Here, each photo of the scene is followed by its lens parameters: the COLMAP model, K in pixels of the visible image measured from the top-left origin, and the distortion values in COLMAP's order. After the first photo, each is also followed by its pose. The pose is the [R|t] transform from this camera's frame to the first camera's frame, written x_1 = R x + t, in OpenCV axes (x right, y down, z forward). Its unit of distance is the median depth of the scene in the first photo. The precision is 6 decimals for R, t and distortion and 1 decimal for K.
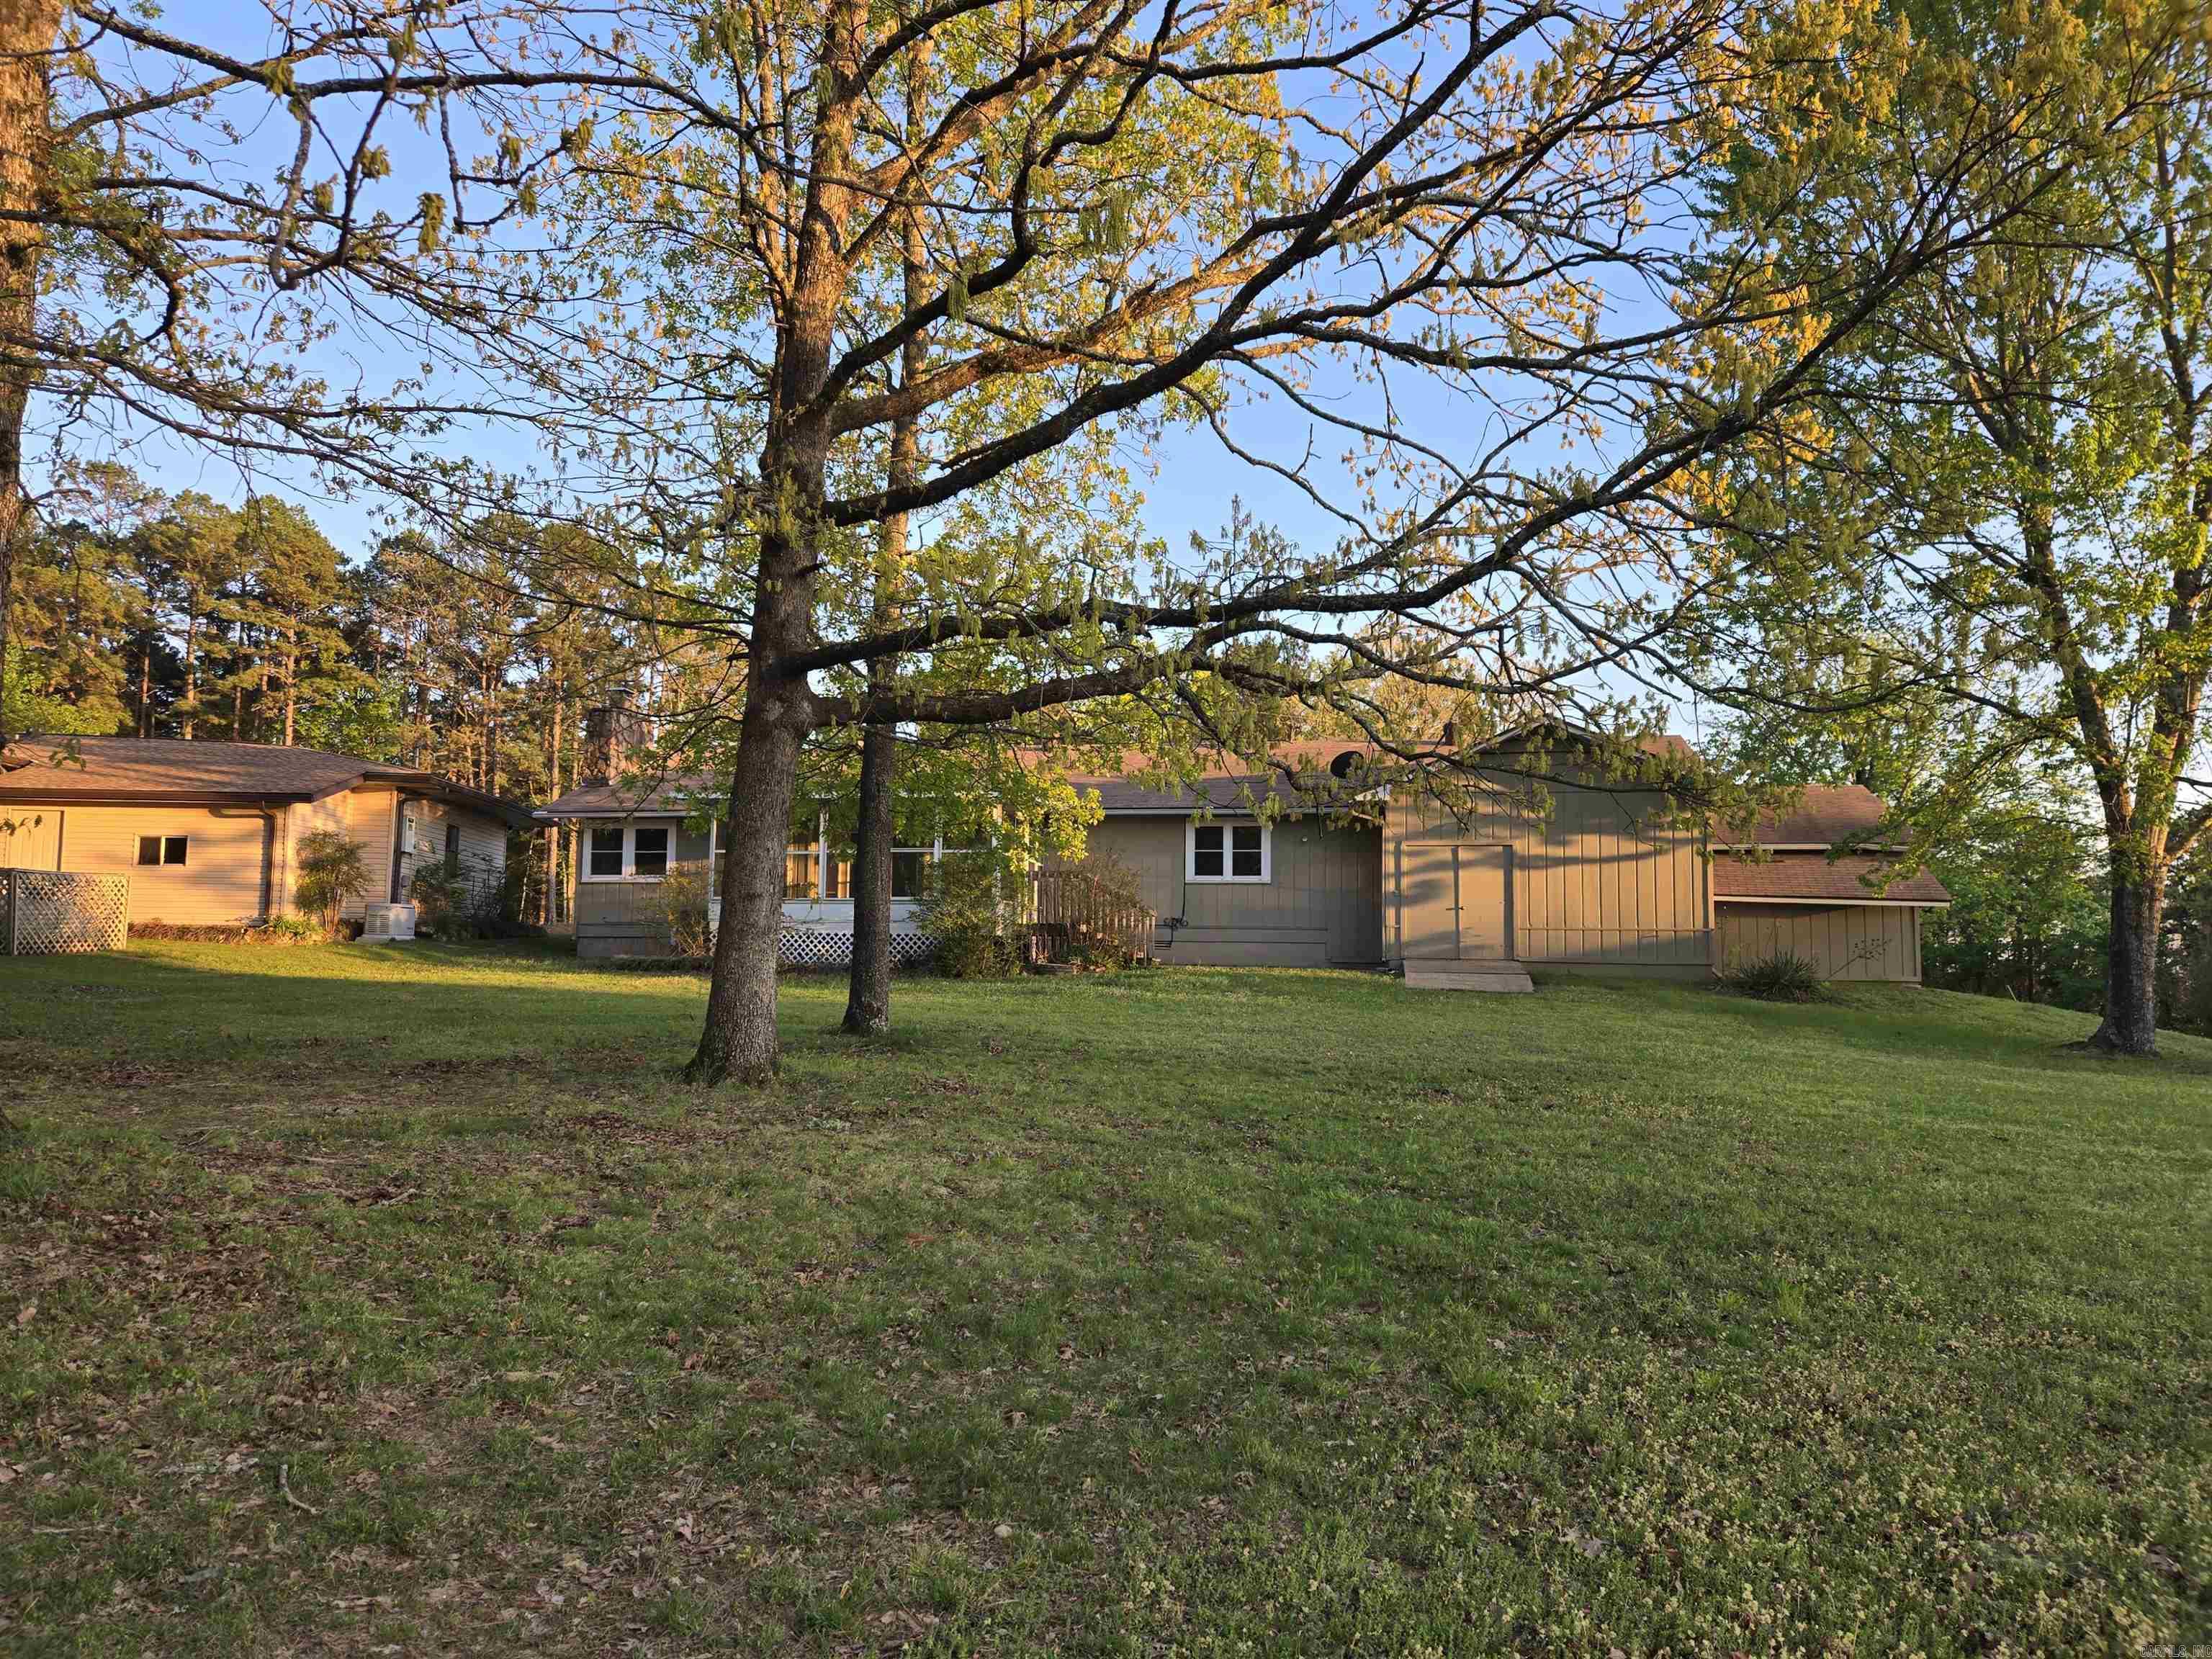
lens RADIAL K [[1475.4, 0, 1106.0], [0, 1475.4, 829.5], [0, 0, 1]] dist [0.001781, 0.000531]
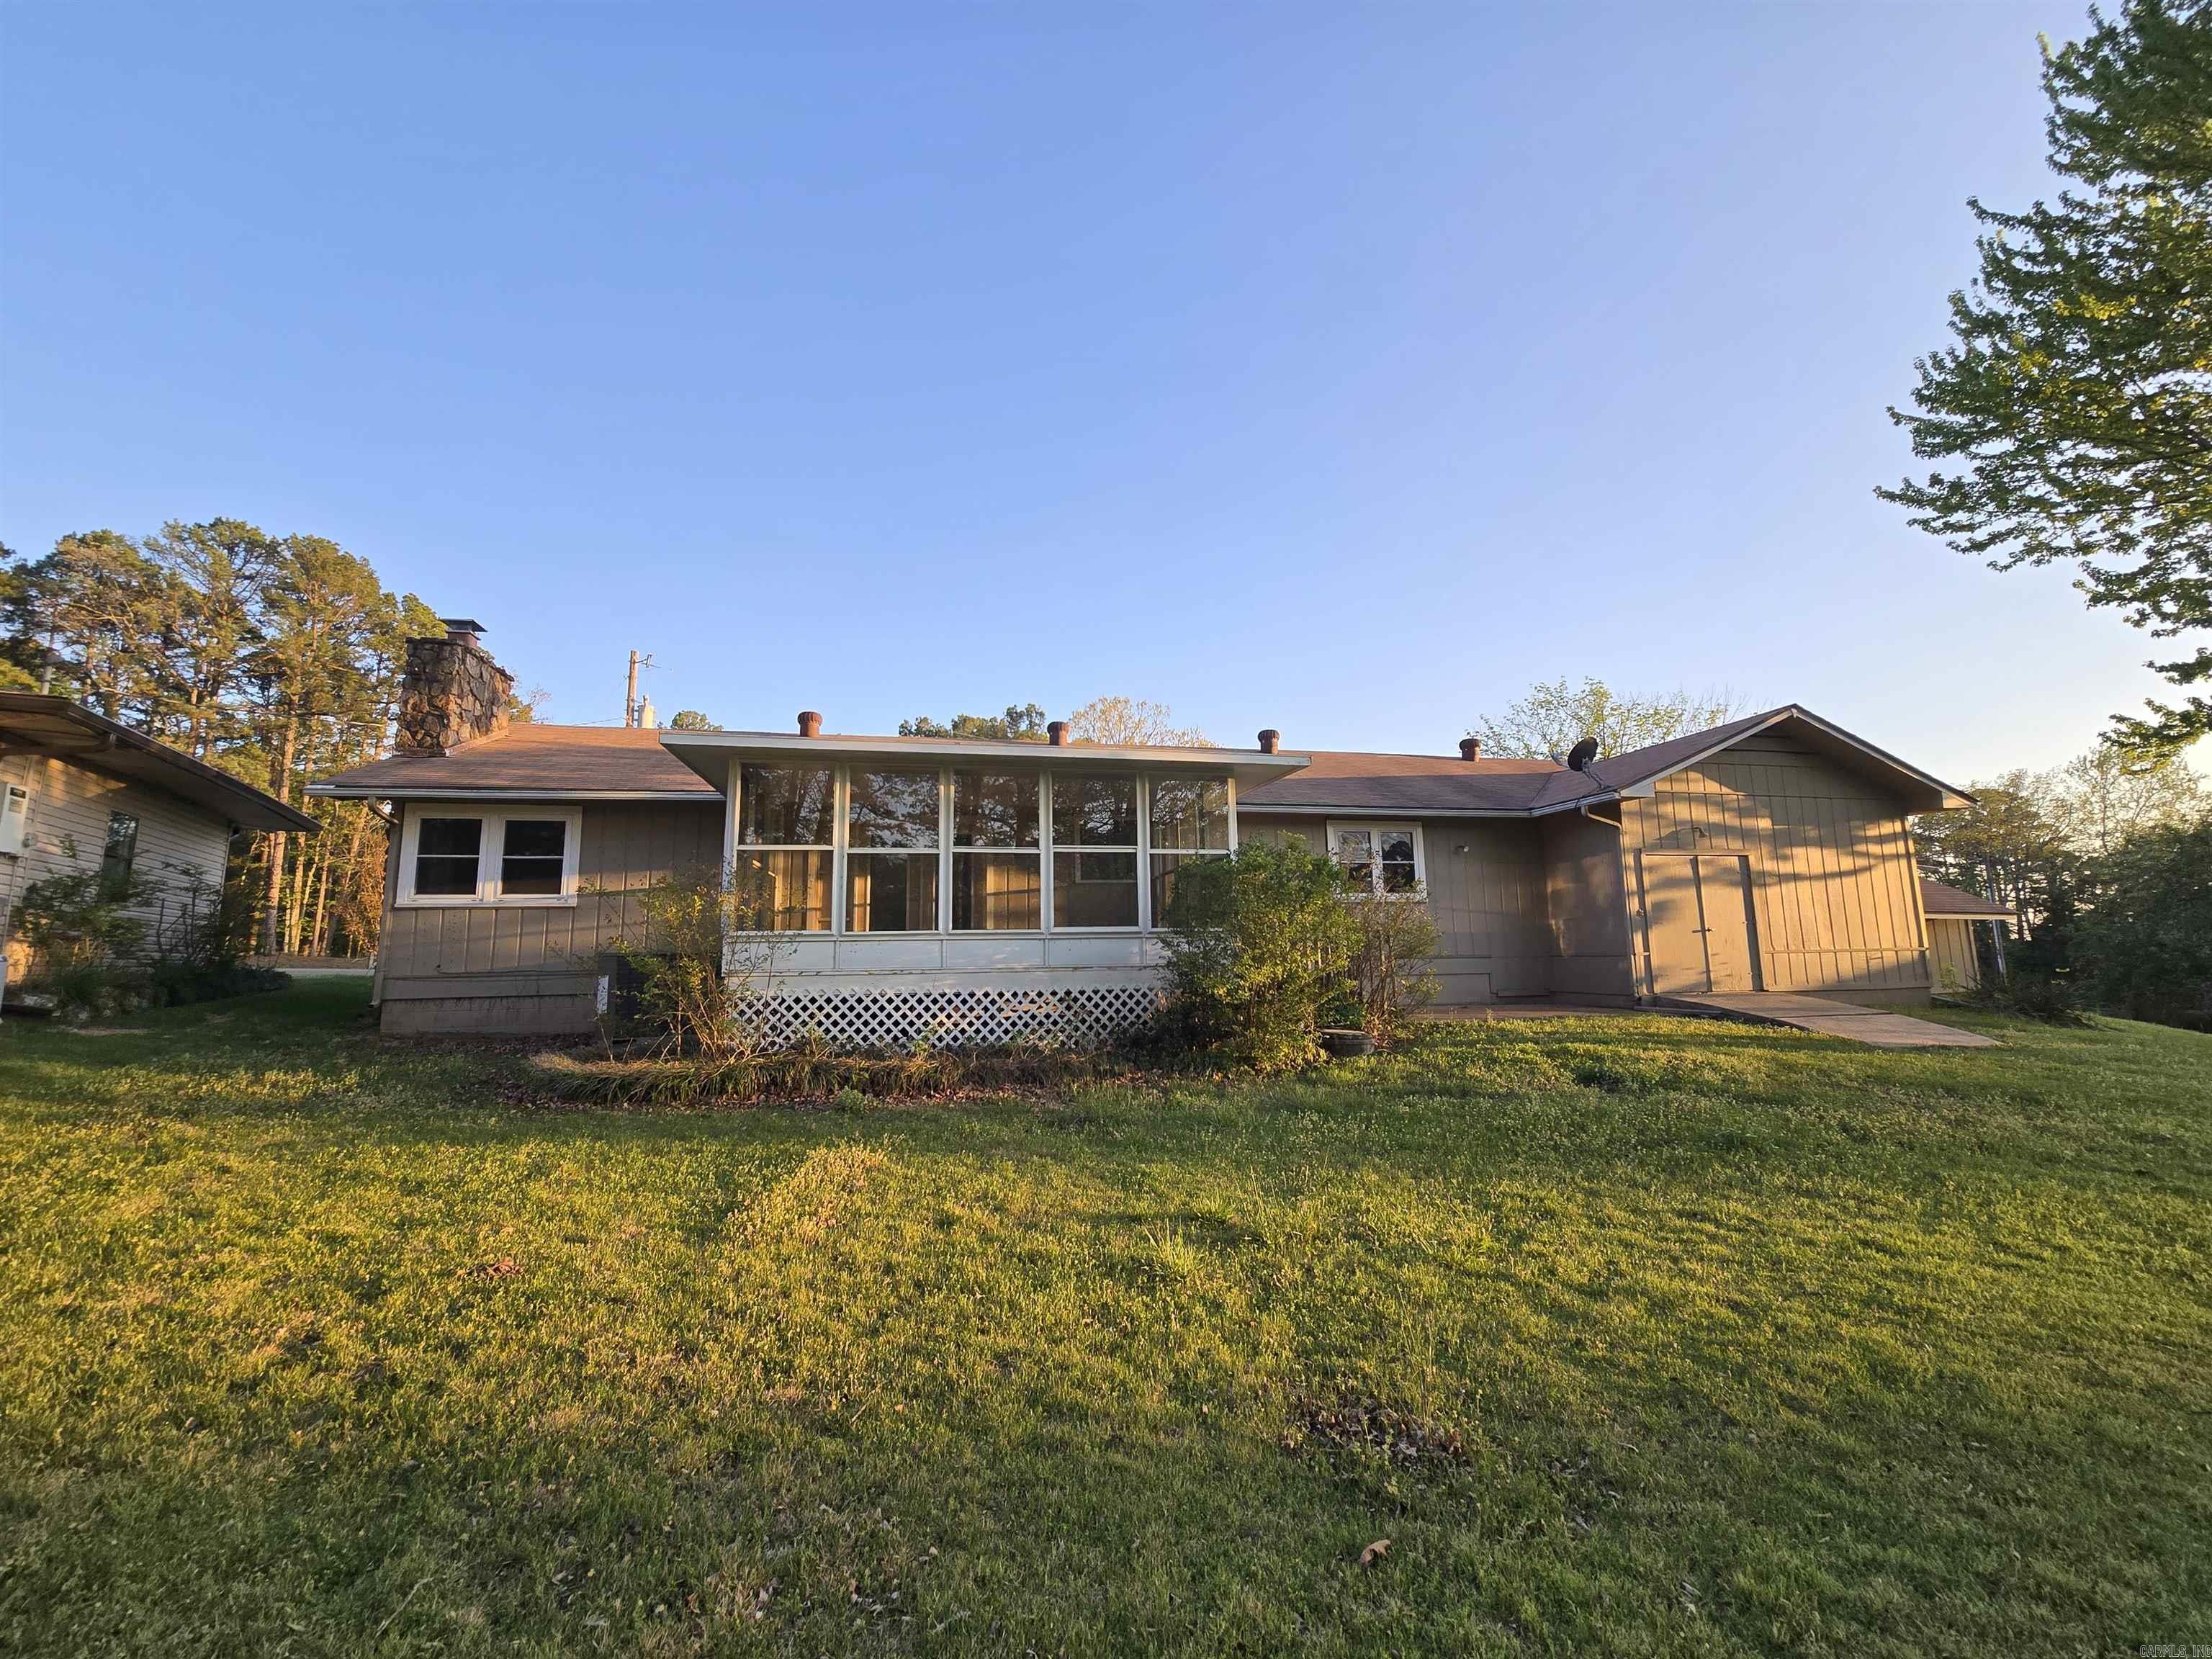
lens RADIAL K [[870.4, 0, 1106.0], [0, 870.4, 829.5], [0, 0, 1]] dist [-0.000549, -0.007062]
pose [[0.912043, 0.031939, 0.408850, -0.285081], [-0.010155, 0.998416, -0.055342, 0.025470], [-0.409970, 0.046323, 0.910922, 0.673720]]
